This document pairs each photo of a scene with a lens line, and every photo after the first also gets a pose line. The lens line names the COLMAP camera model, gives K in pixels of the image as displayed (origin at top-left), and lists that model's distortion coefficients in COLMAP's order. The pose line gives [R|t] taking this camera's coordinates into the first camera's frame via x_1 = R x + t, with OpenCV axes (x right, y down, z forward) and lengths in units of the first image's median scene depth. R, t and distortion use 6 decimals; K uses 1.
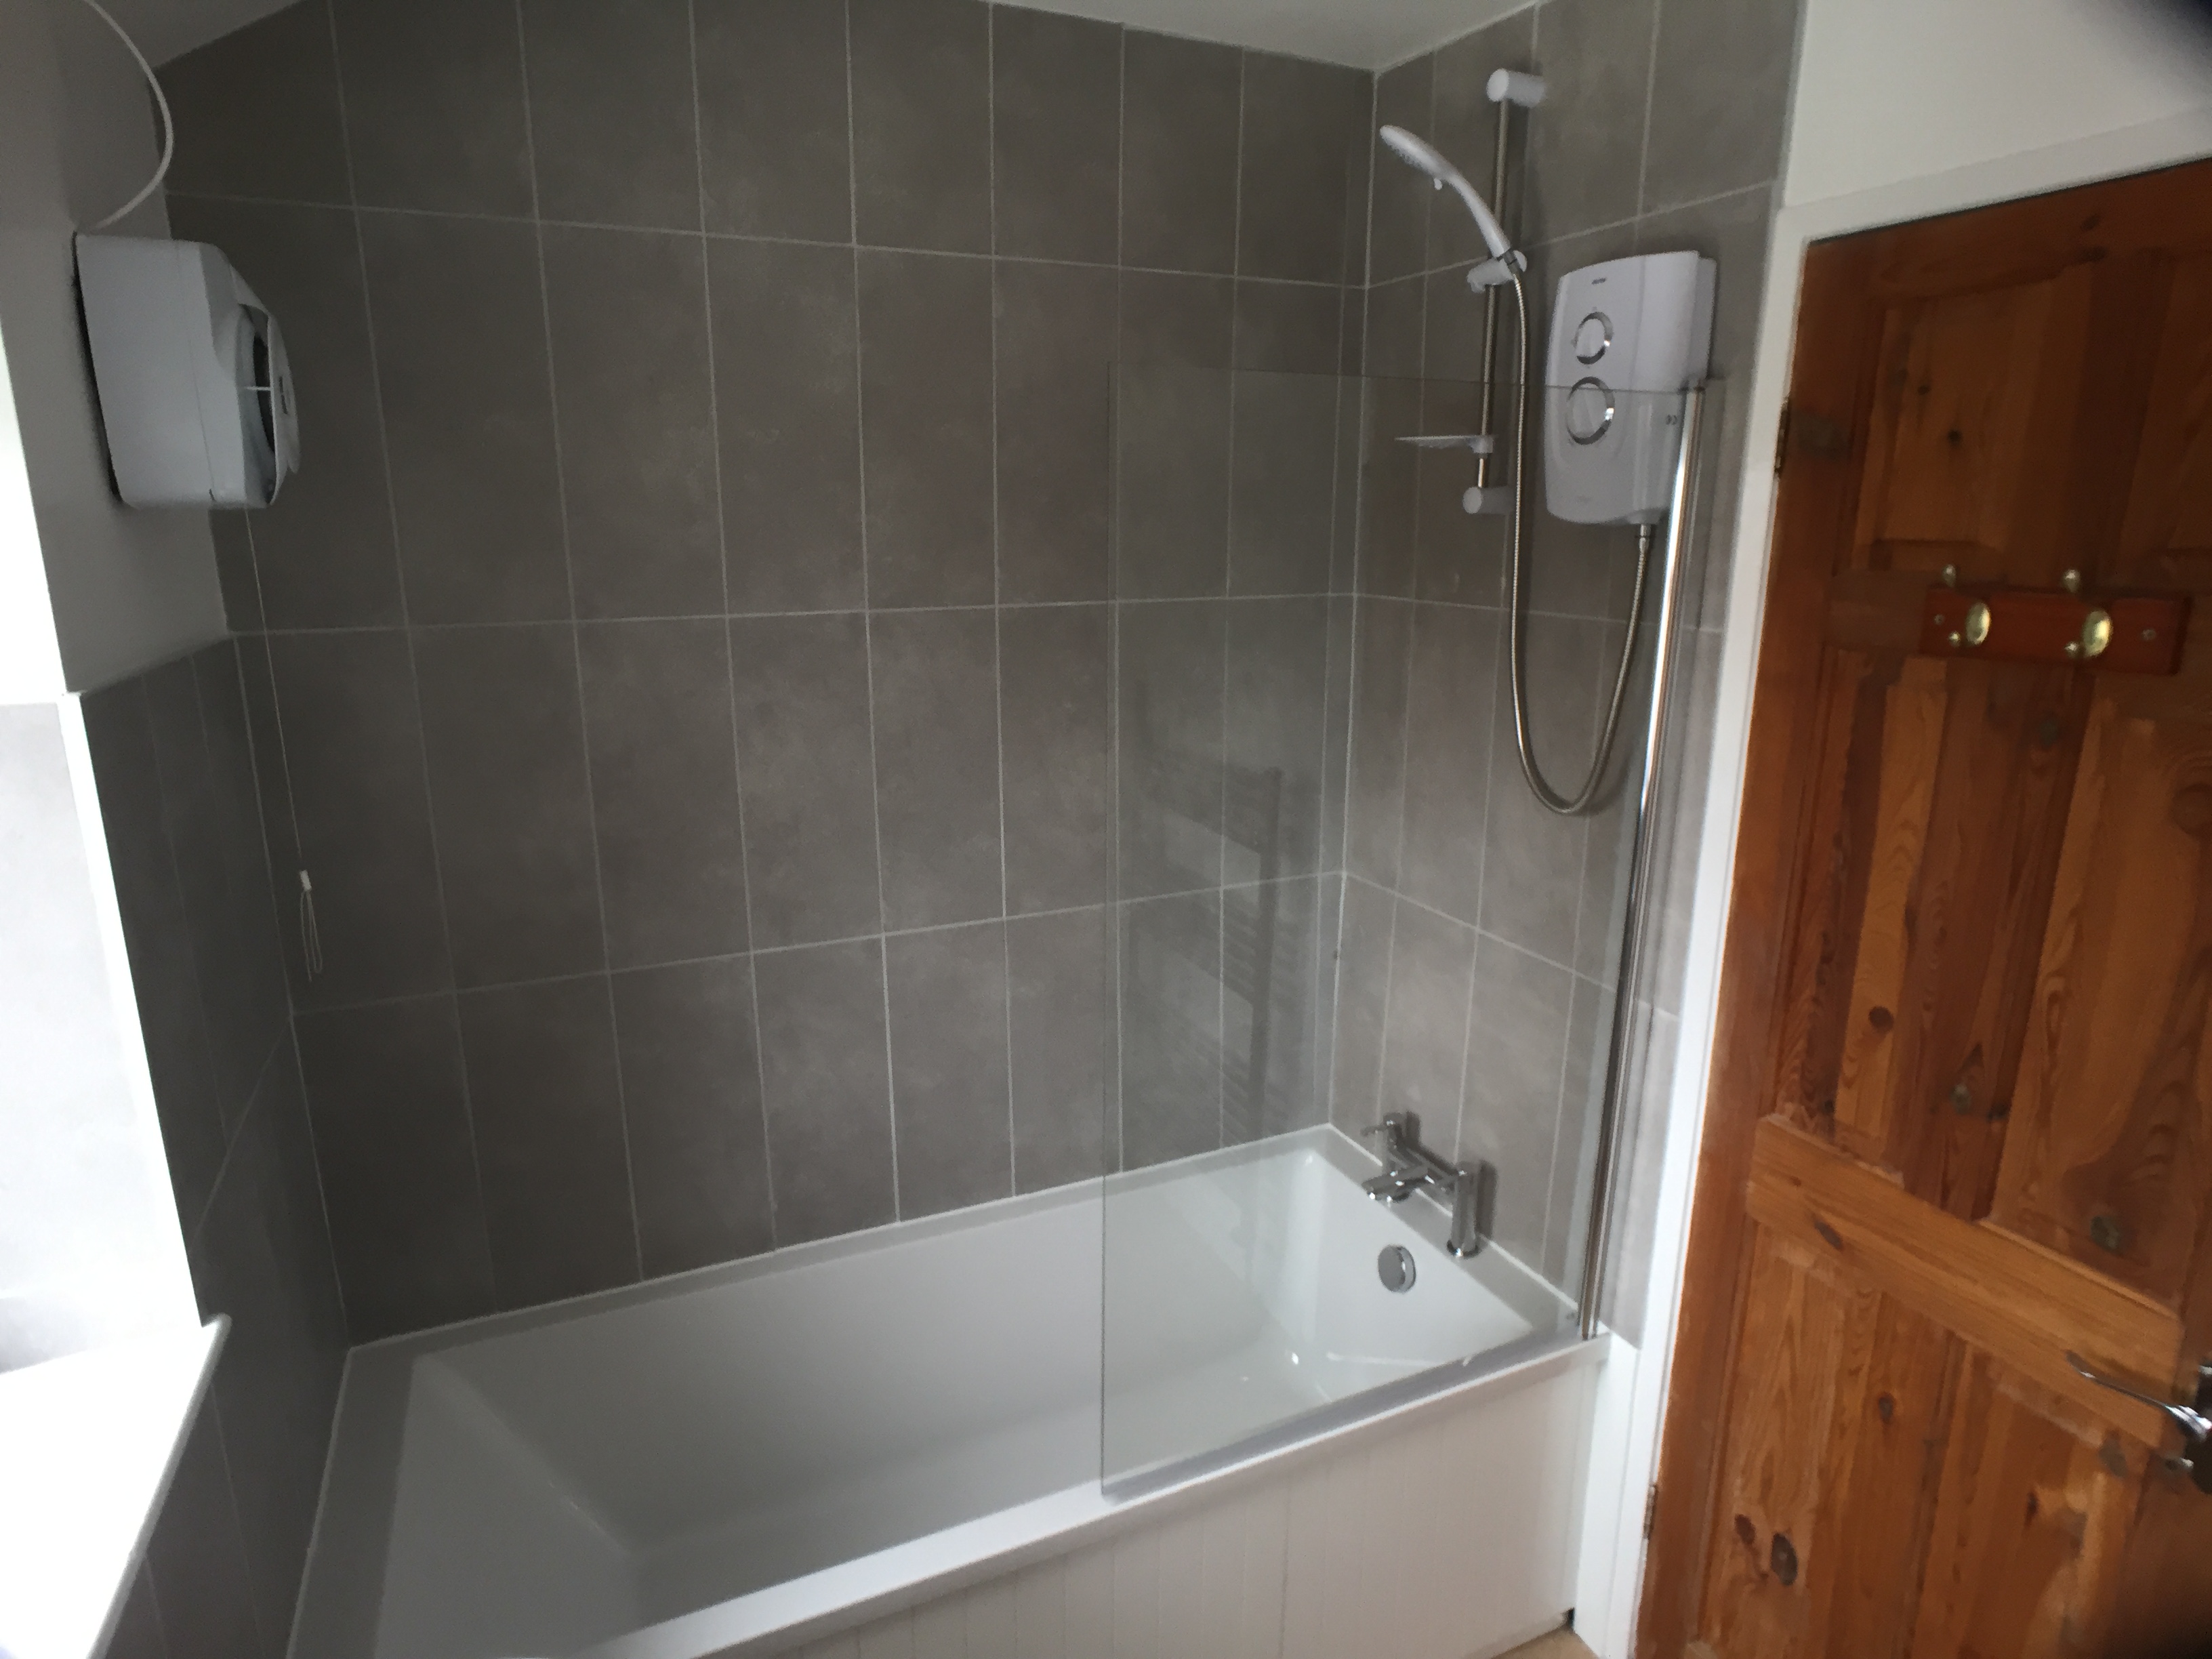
lens RADIAL K [[1257.8, 0, 1106.0], [0, 1257.8, 829.5], [0, 0, 1]] dist [-0.050109, 0.041394]
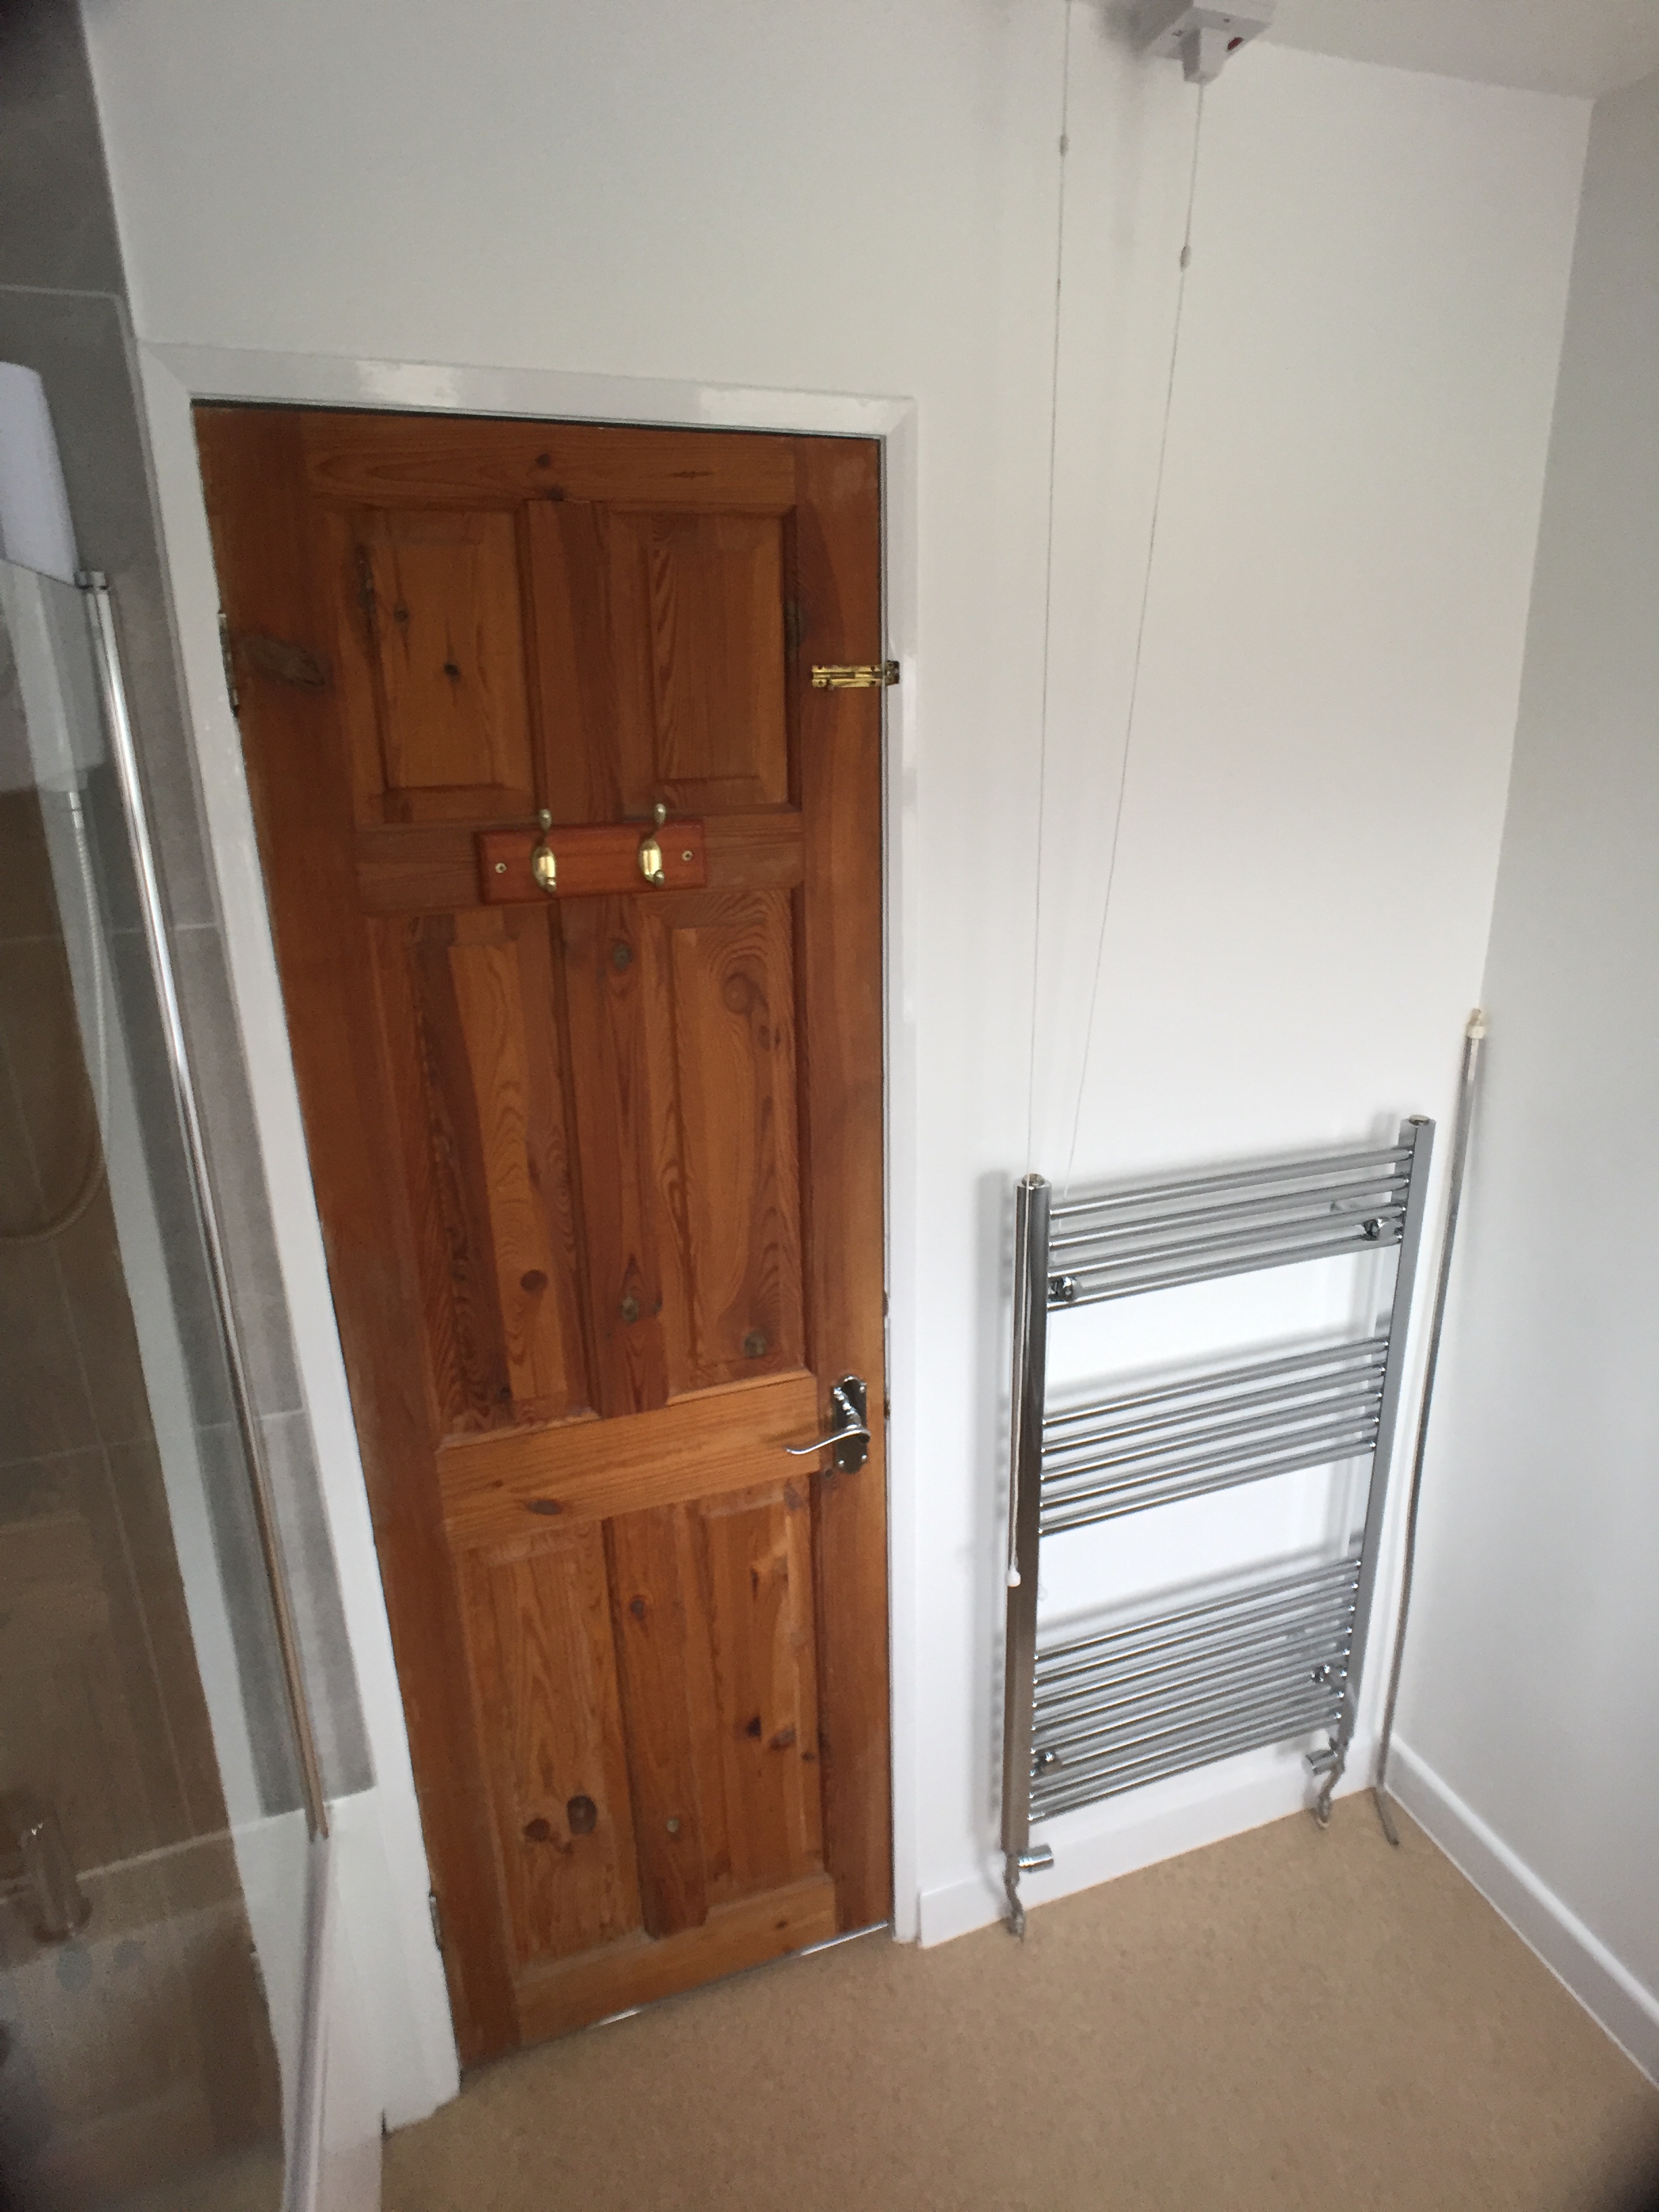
lens RADIAL K [[1257.8, 0, 829.5], [0, 1257.8, 1106.0], [0, 0, 1]] dist [-0.050109, 0.041394]
pose [[0.072142, -0.306353, 0.949180, -0.246044], [0.261941, 0.924074, 0.278341, -0.188603], [-0.962384, 0.228549, 0.146911, 0.622716]]
